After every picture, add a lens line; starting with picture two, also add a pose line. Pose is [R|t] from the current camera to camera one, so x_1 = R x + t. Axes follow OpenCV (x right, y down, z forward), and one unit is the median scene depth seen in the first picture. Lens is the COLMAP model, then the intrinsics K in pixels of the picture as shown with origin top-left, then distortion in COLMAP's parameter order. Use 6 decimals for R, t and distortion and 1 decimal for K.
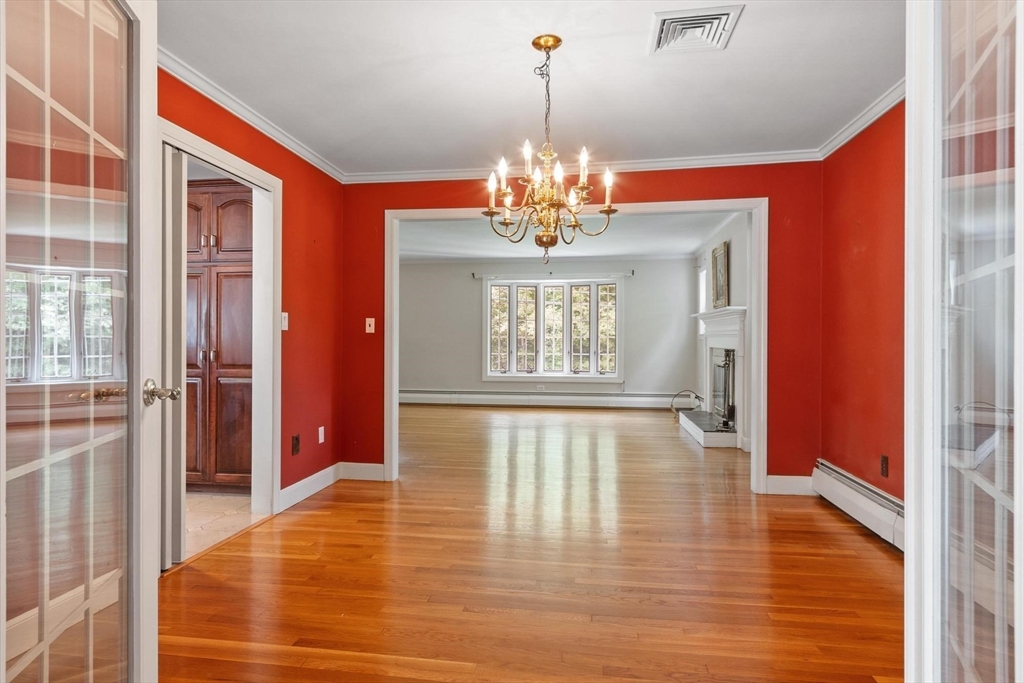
lens RADIAL K [[559.2, 0, 511.8], [0, 559.2, 338.3], [0, 0, 1]] dist [0.000179, 0.000007]
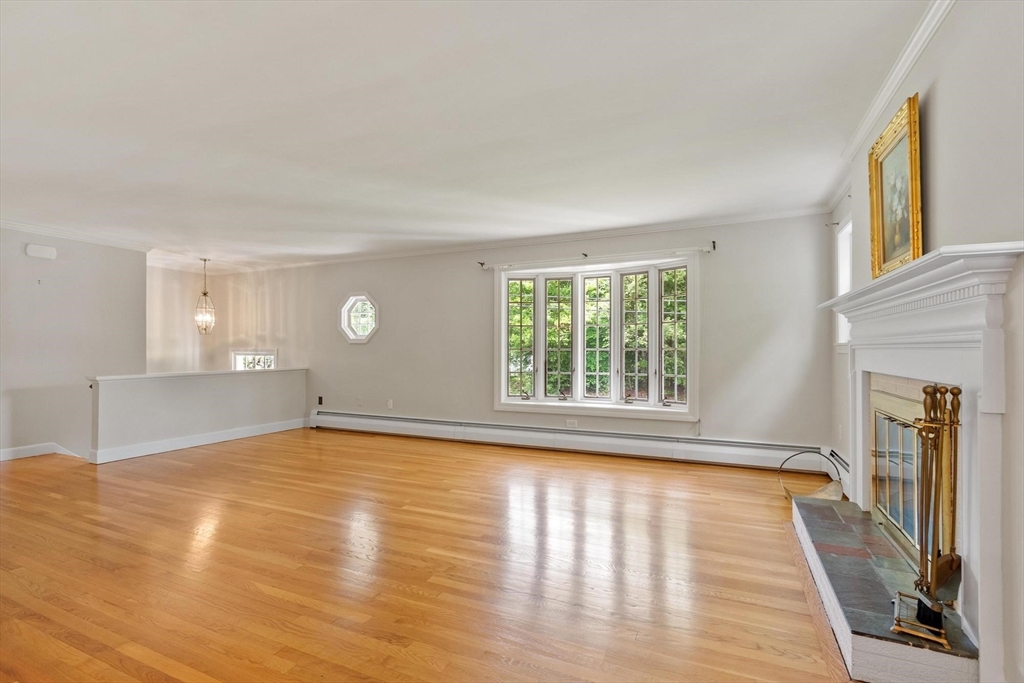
lens RADIAL K [[471.7, 0, 512.3], [0, 471.7, 347.9], [0, 0, 1]] dist [-0.000084, 0.000015]
pose [[0.960046, -0.004206, -0.279811, 0.154437], [0.002920, 0.999983, -0.005013, -0.001422], [0.279827, 0.003996, 0.960042, 0.455058]]
